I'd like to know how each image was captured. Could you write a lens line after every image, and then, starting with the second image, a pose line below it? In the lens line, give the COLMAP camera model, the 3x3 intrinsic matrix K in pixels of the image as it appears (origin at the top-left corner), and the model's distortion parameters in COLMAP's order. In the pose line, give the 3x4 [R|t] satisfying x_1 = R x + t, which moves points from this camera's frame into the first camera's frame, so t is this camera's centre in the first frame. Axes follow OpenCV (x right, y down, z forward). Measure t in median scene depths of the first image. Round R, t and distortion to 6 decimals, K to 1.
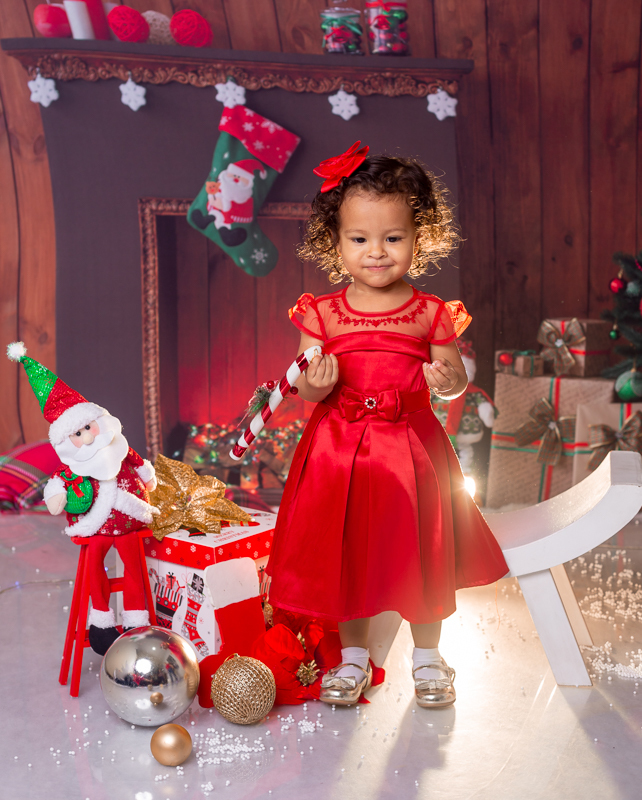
lens RADIAL K [[1552.5, 0, 331.7], [0, 1552.5, 289.3], [0, 0, 1]] dist [-0.120360, 0.000000]
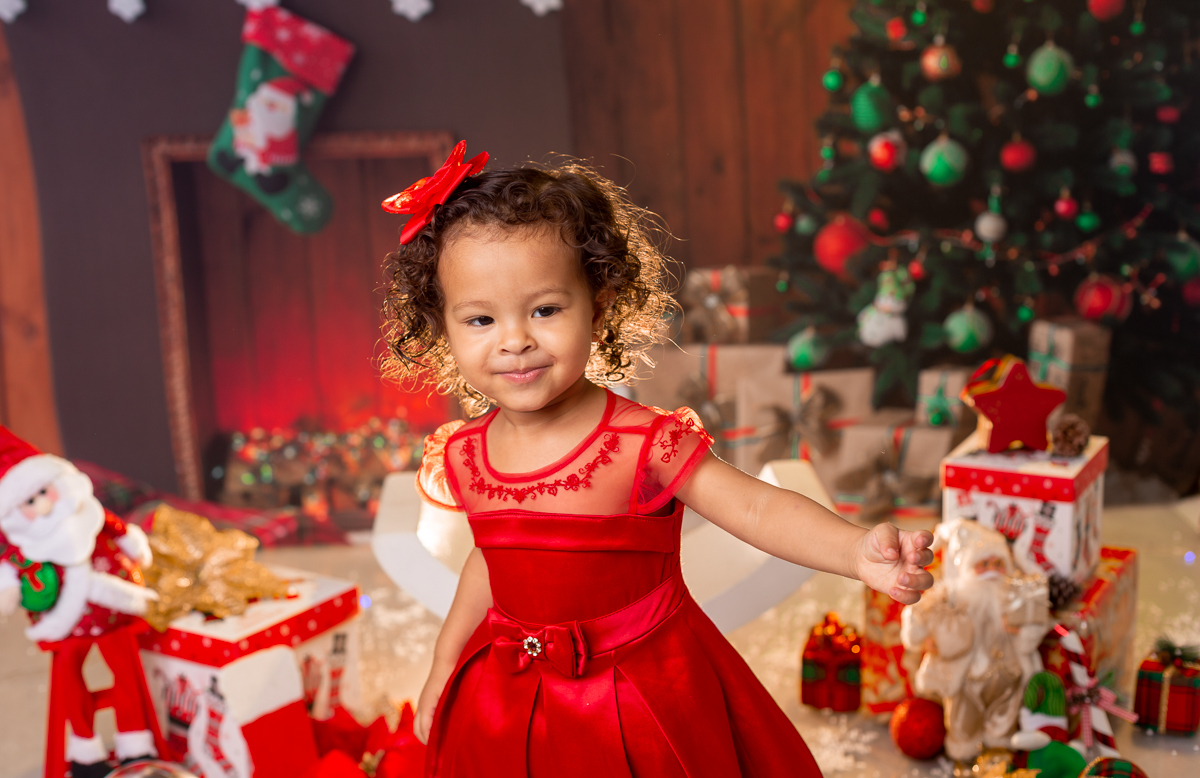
lens RADIAL K [[1816.3, 0, 612.4], [0, 1816.3, 364.2], [0, 0, 1]] dist [-0.111068, 0.000000]
pose [[0.996302, -0.054247, 0.066633, 0.037348], [0.047038, 0.993321, 0.105357, -0.031435], [-0.071903, -0.101833, 0.992200, 0.114444]]
